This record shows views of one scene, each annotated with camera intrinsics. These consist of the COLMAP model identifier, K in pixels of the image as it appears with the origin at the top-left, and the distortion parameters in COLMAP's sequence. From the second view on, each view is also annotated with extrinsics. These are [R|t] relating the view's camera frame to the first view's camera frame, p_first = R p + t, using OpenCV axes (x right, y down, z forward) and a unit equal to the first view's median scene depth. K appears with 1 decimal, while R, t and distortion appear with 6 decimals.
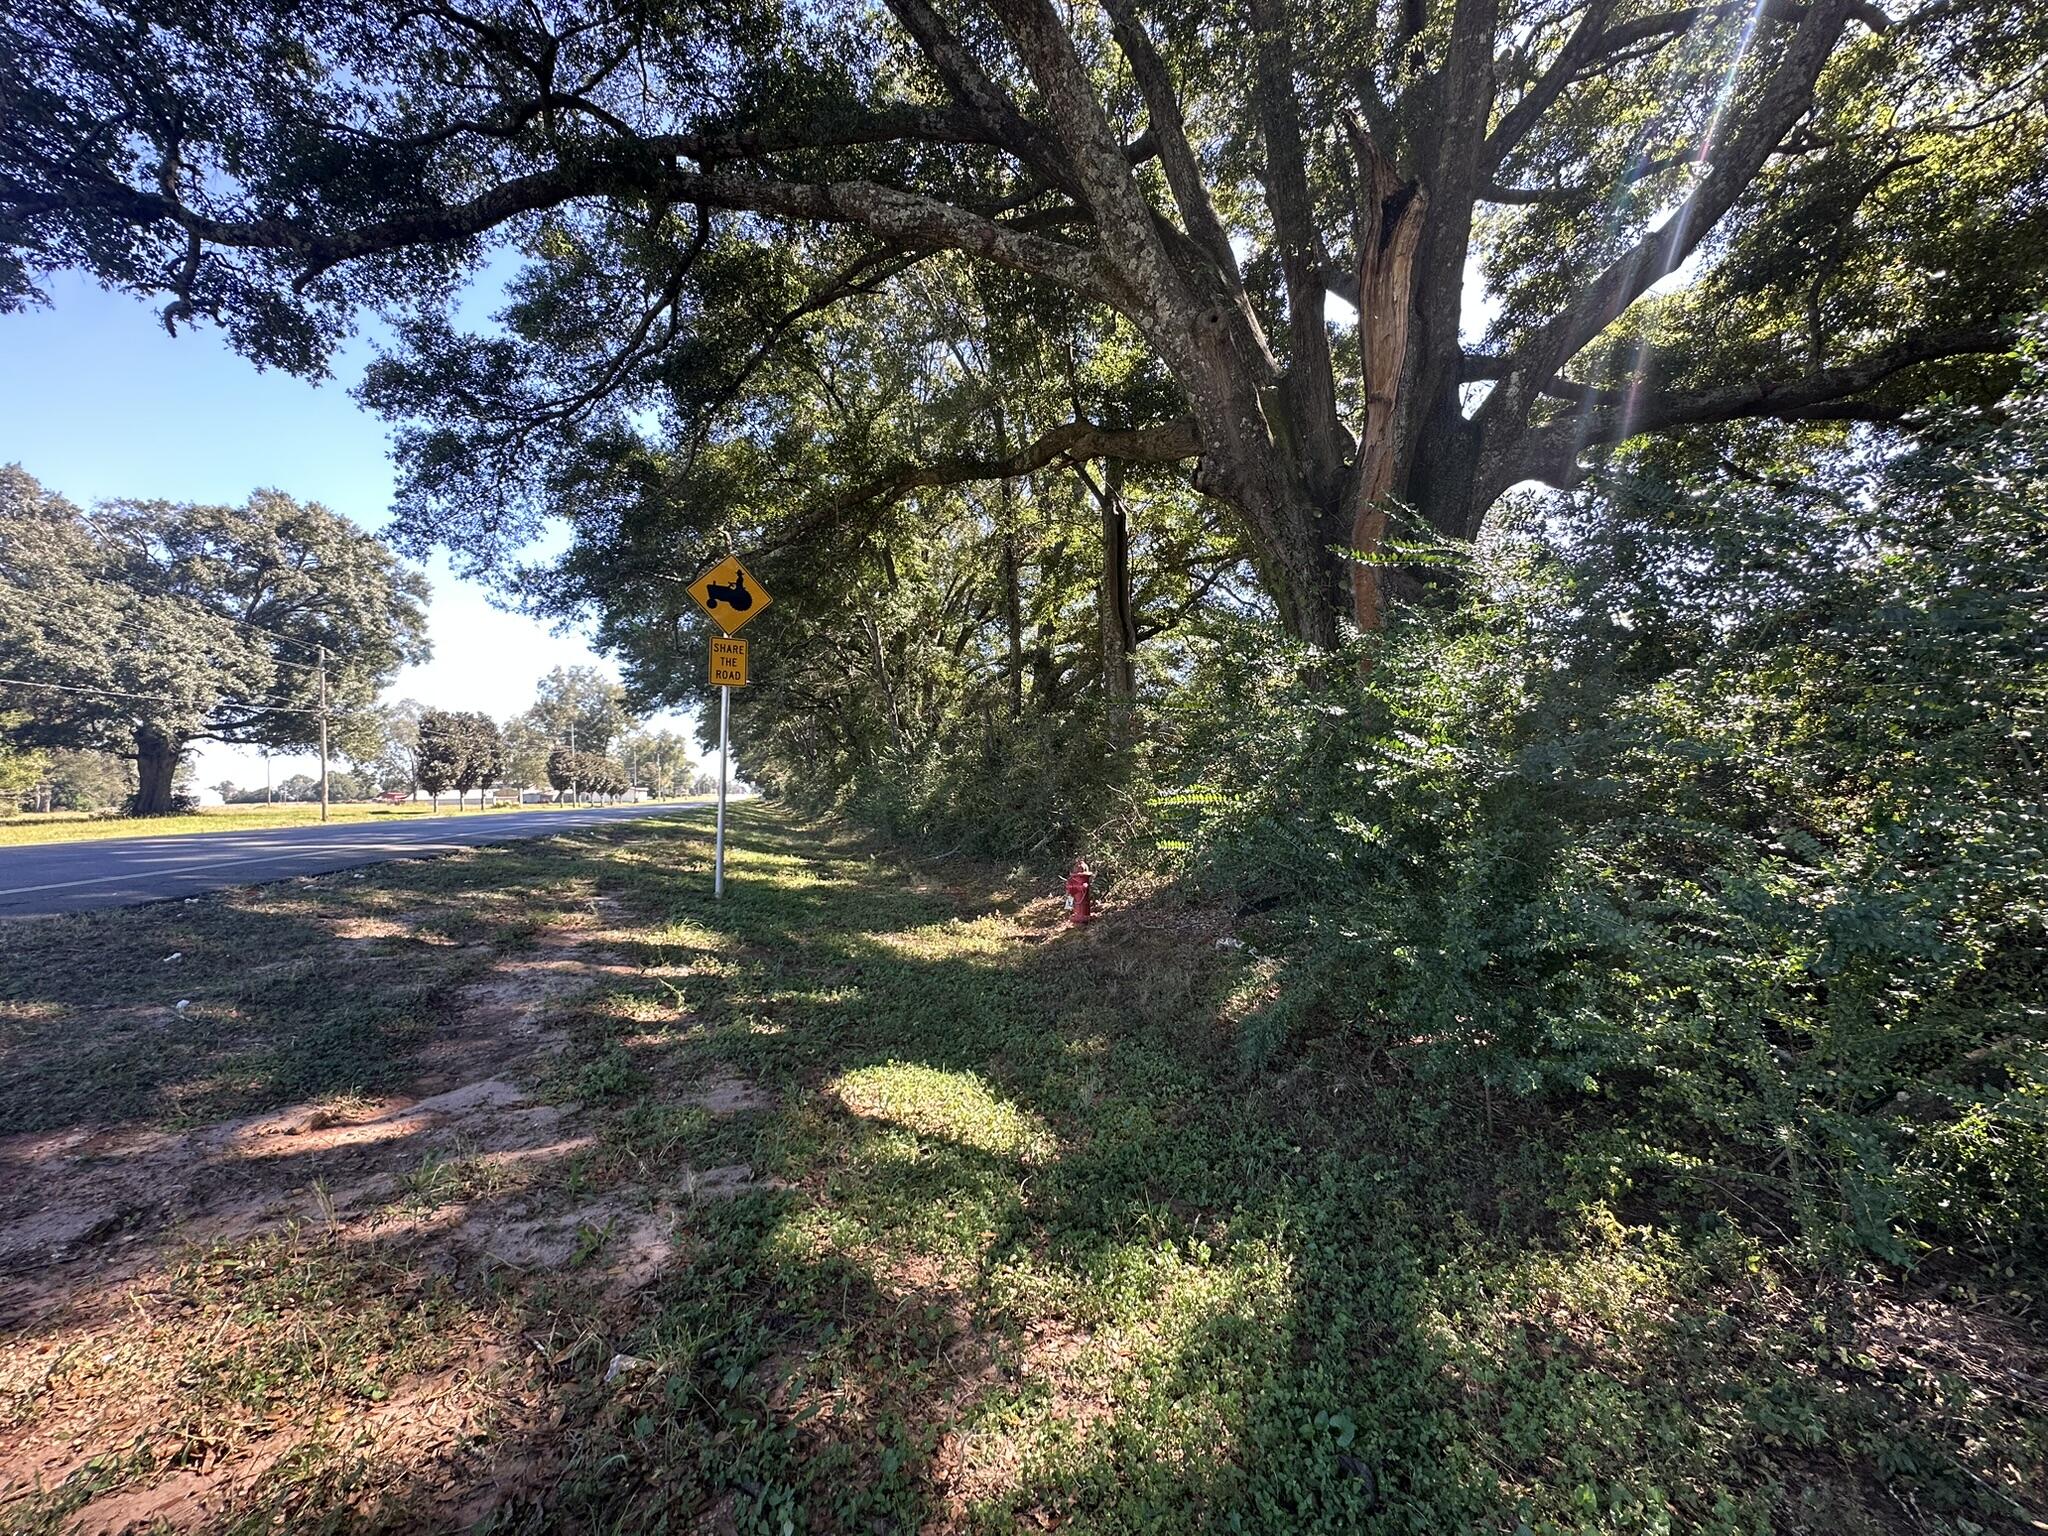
lens RADIAL K [[824.8, 0, 1024.0], [0, 824.8, 768.0], [0, 0, 1]] dist [-0.000125, 0.000232]
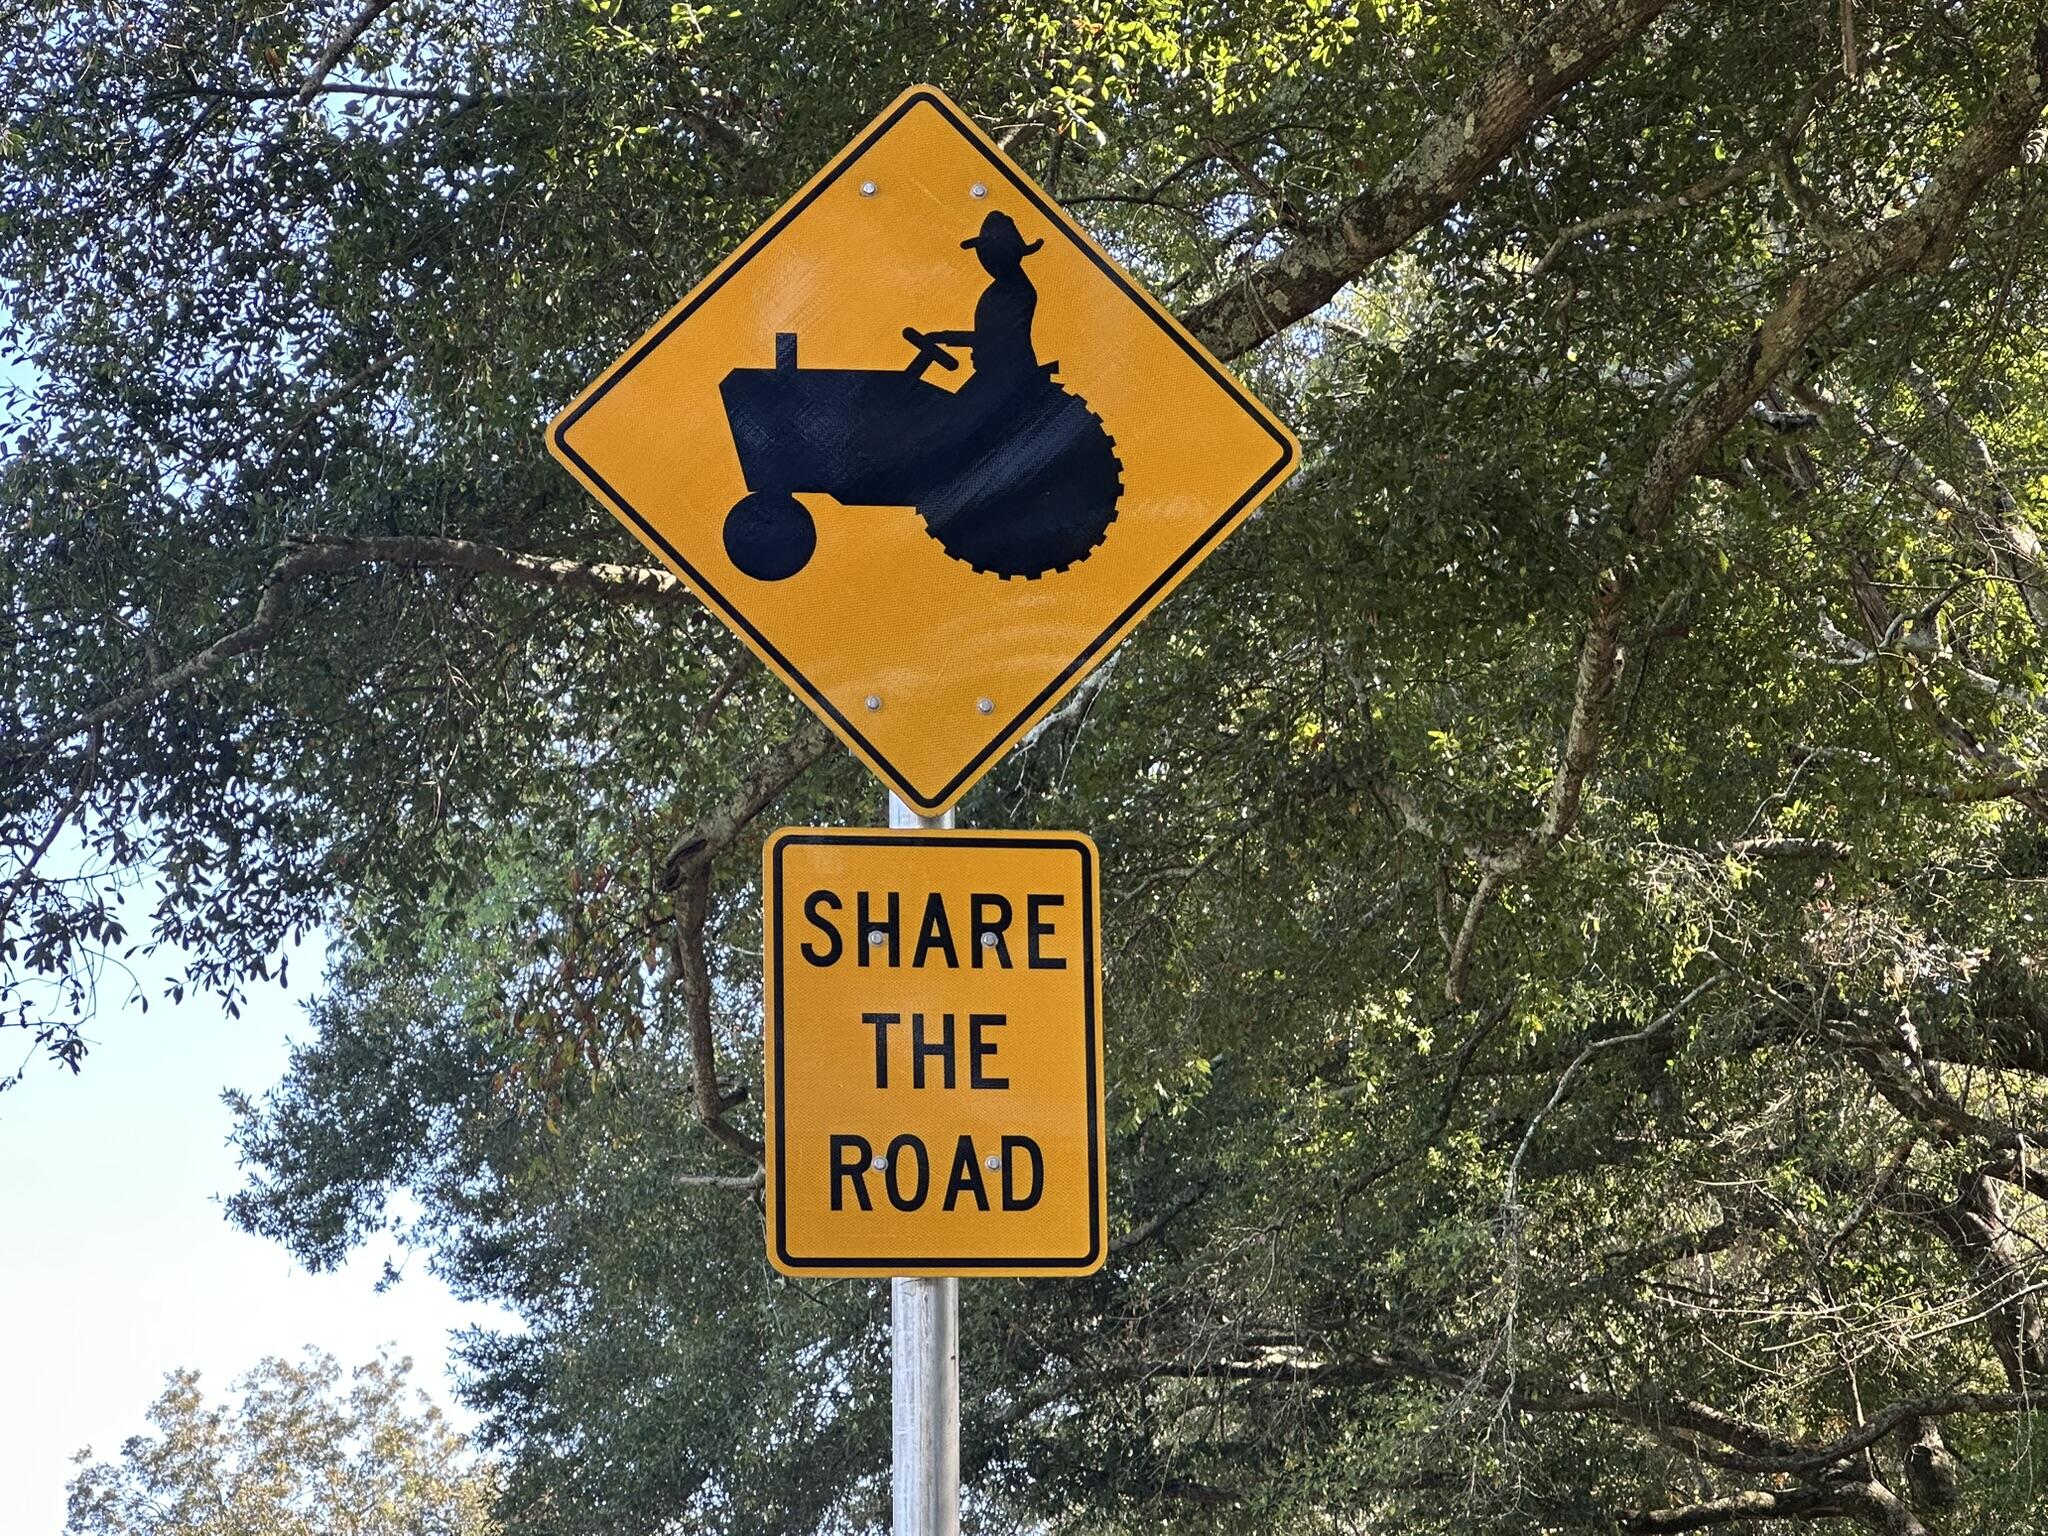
lens RADIAL K [[5723.9, 0, 1024.0], [0, 5723.9, 768.0], [0, 0, 1]] dist [-0.049784, -0.249164]
pose [[0.928154, -0.112555, -0.354769, -0.032079], [0.038448, 0.977074, -0.209400, -0.003439], [0.370205, 0.180716, 0.911203, 0.128870]]
